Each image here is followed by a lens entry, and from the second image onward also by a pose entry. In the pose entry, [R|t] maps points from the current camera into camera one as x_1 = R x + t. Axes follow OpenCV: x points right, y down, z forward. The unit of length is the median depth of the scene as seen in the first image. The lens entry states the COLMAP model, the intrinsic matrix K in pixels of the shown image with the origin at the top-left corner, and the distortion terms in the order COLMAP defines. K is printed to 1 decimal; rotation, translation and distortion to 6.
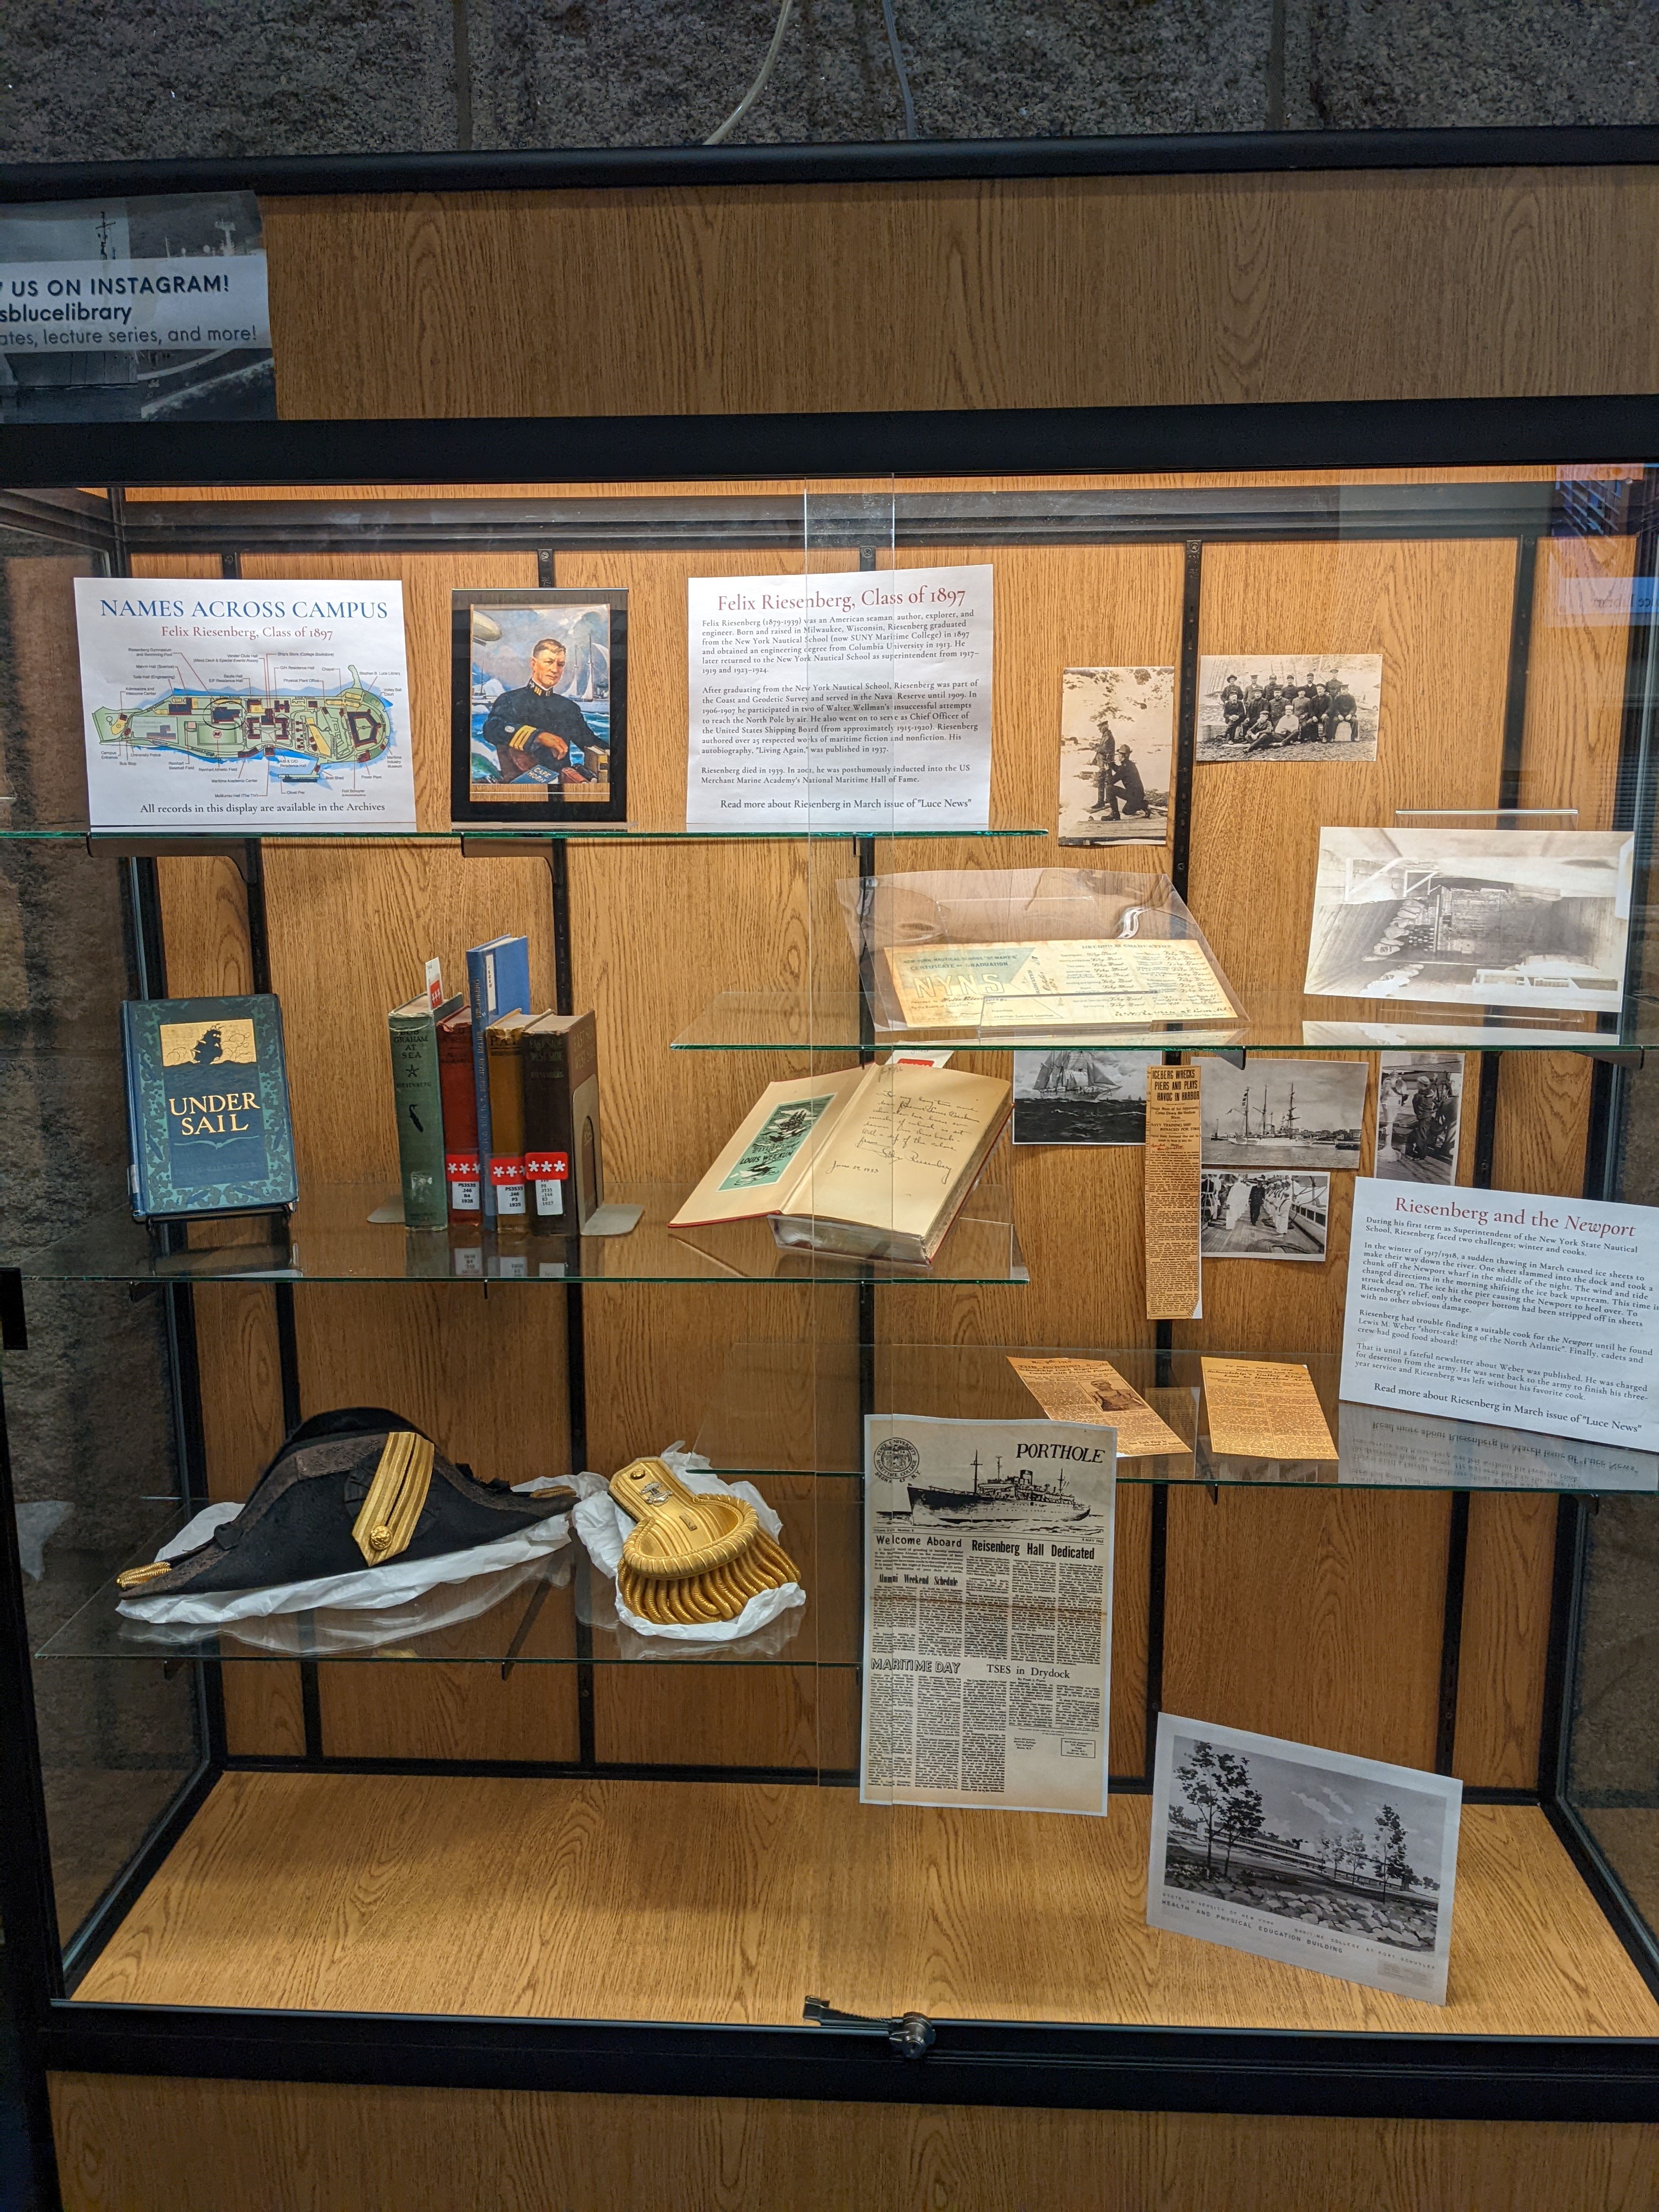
lens RADIAL K [[1724.9, 0, 830.3], [0, 1724.9, 1086.2], [0, 0, 1]] dist [0.061978, -0.090122]
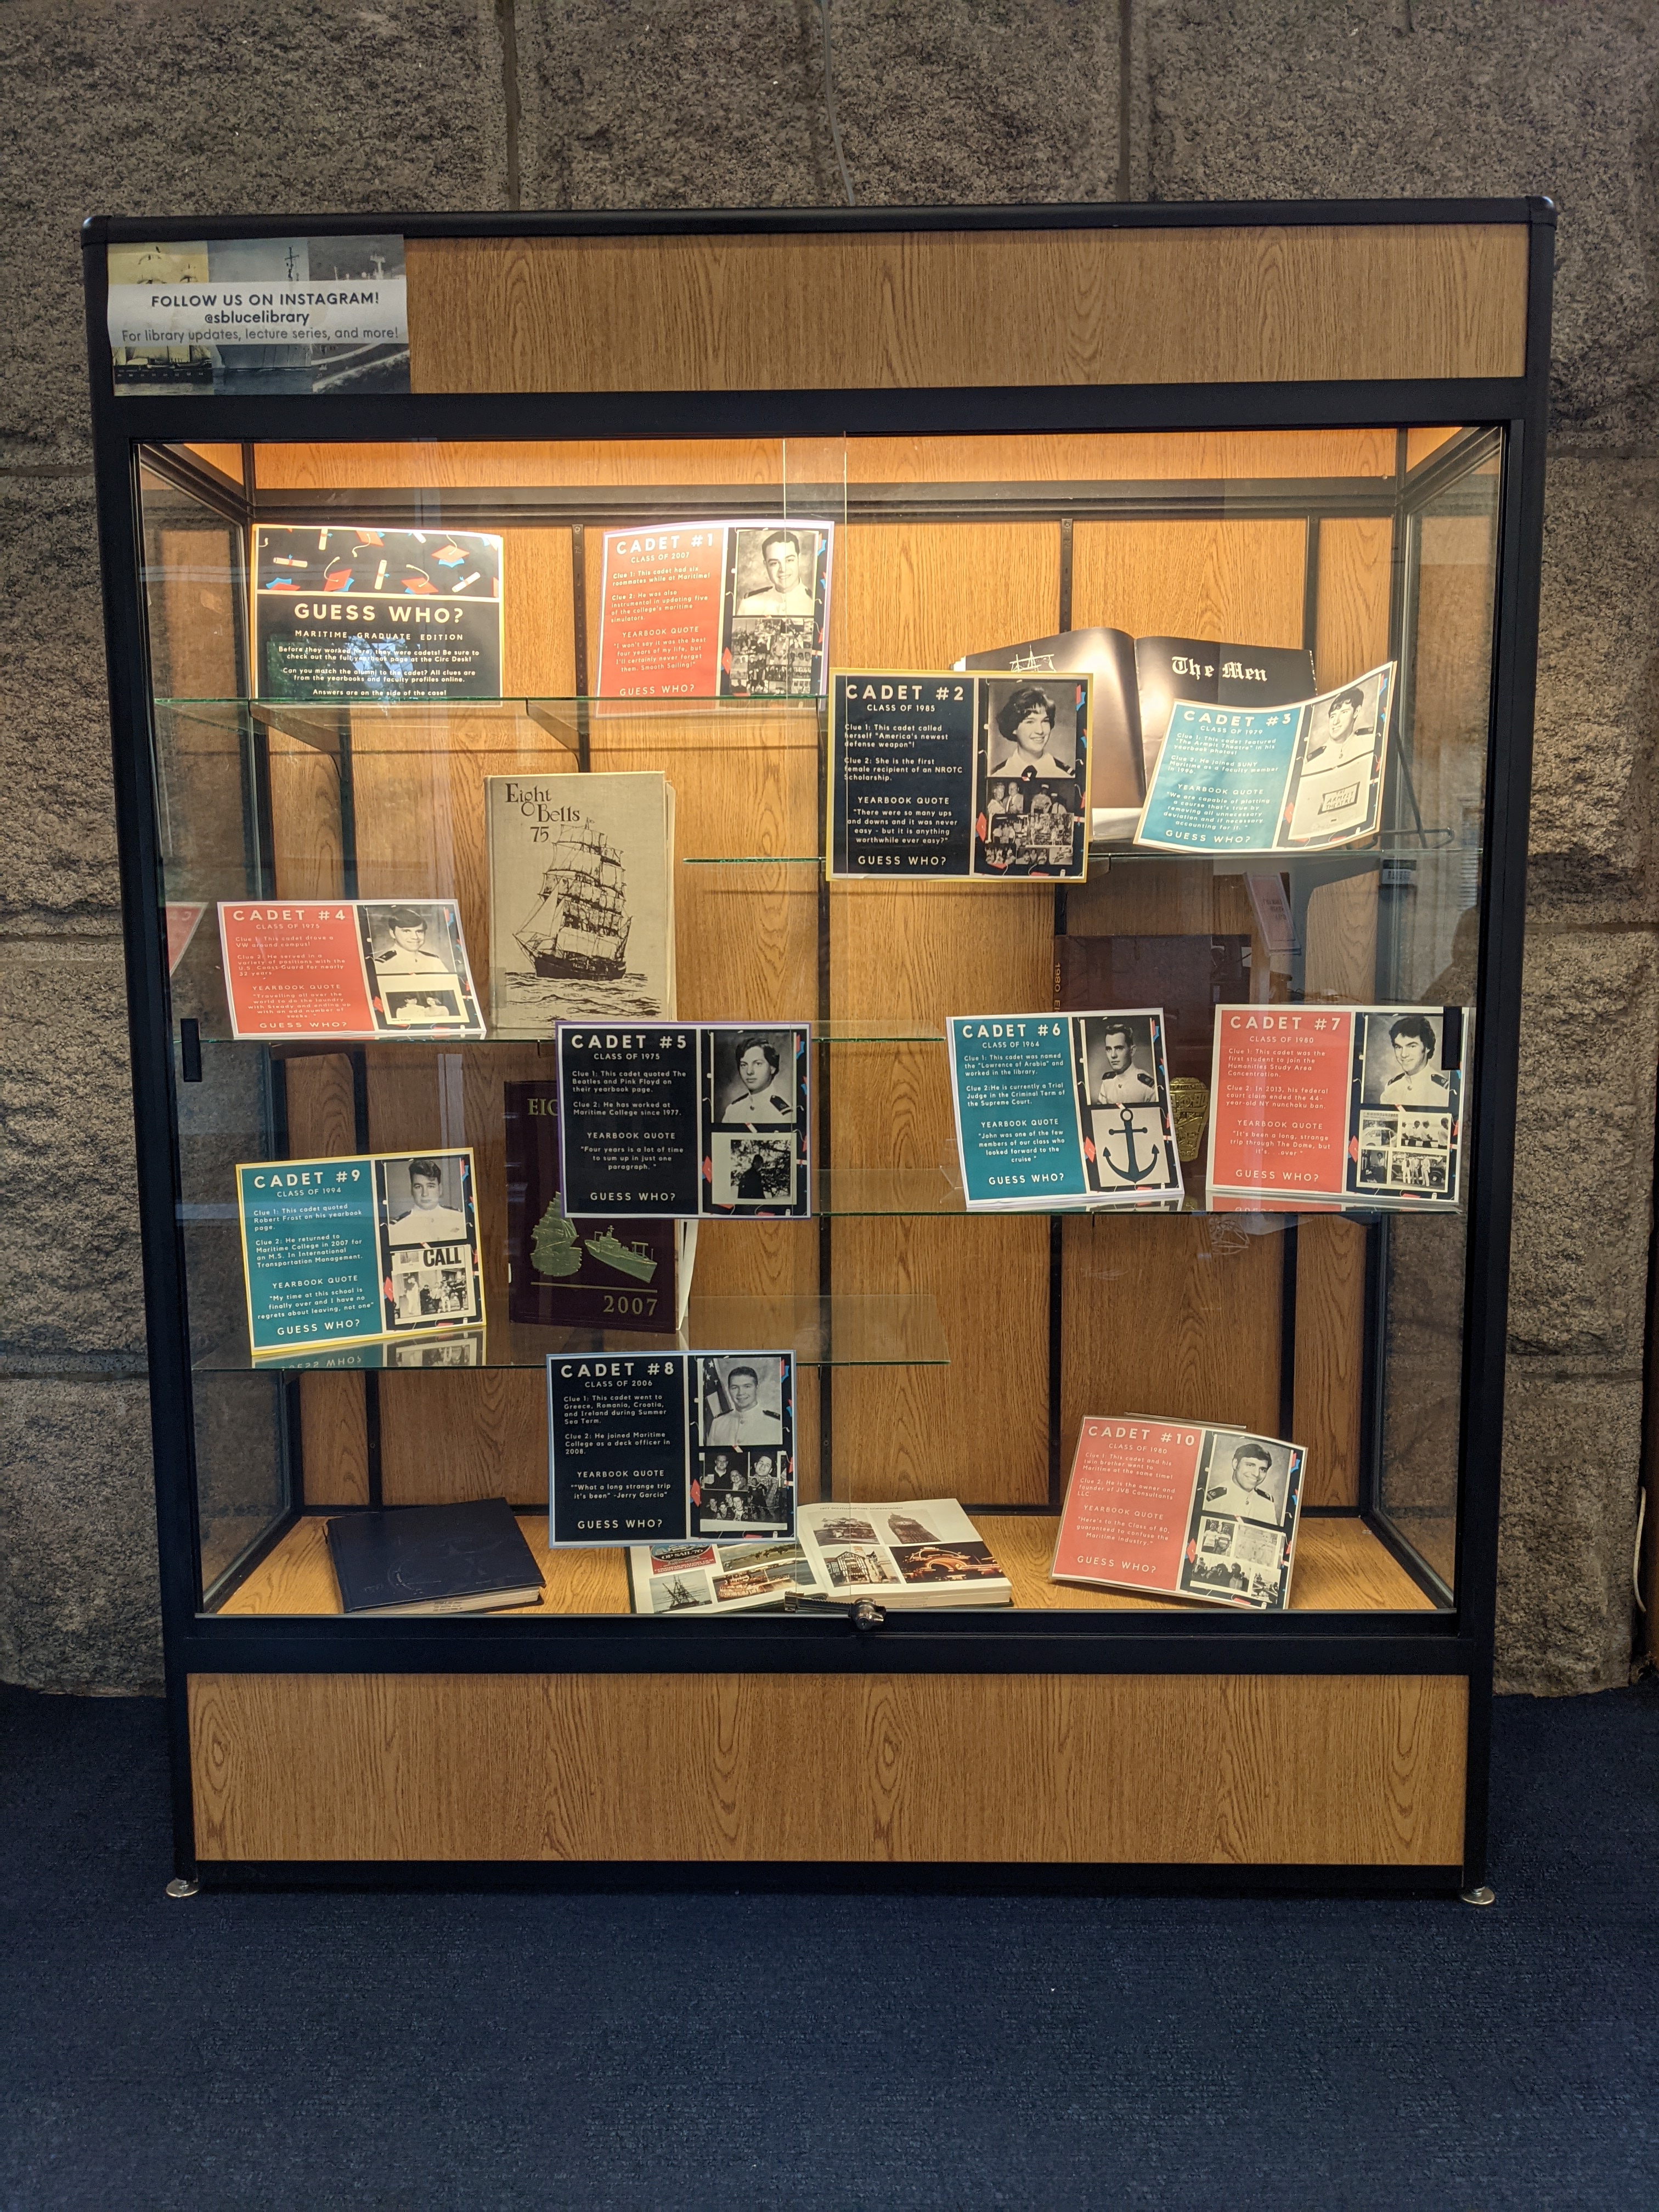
lens RADIAL K [[1724.9, 0, 826.9], [0, 1724.9, 1112.2], [0, 0, 1]] dist [0.061978, -0.090122]
pose [[0.999419, -0.004453, 0.033786, -0.022447], [0.006796, 0.997554, -0.069572, 0.232297], [-0.033394, 0.069761, 0.997005, -0.294910]]
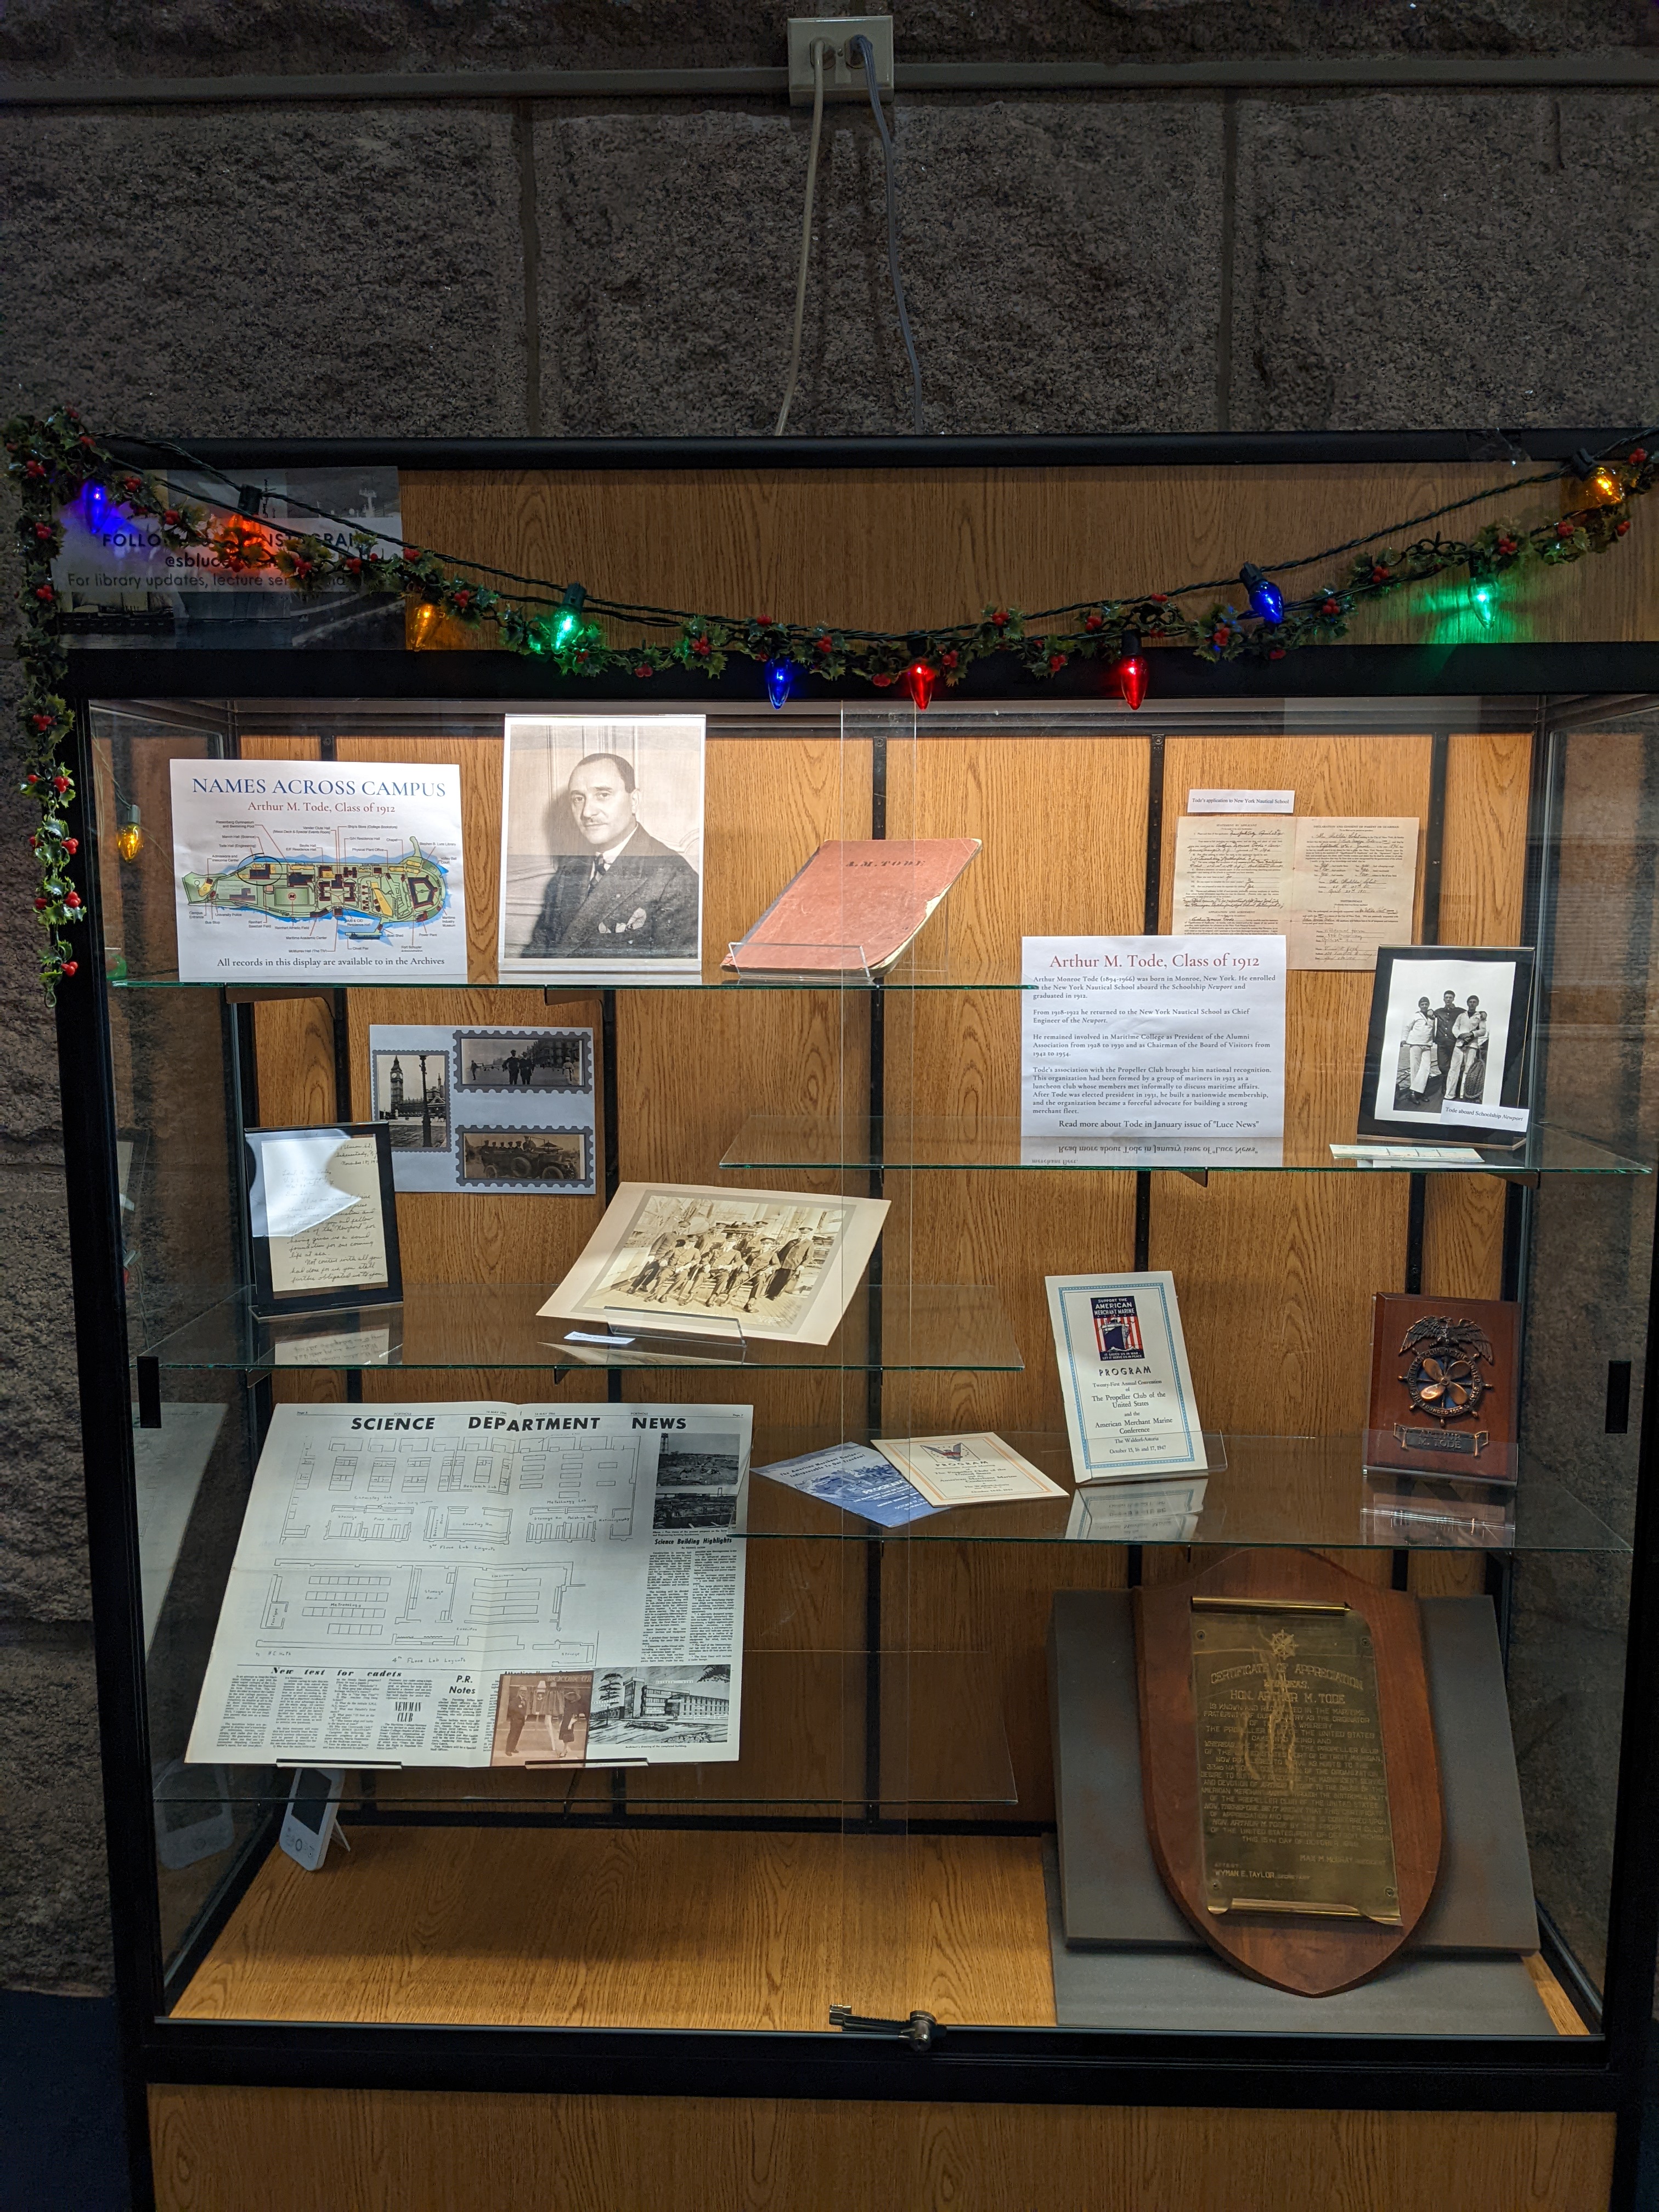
lens RADIAL K [[1724.9, 0, 833.1], [0, 1724.9, 1096.1], [0, 0, 1]] dist [0.061978, -0.090122]
pose [[0.999725, 0.003526, 0.023167, -0.036542], [-0.002239, 0.998464, -0.055362, -0.004806], [-0.023327, 0.055295, 0.998198, -0.149643]]
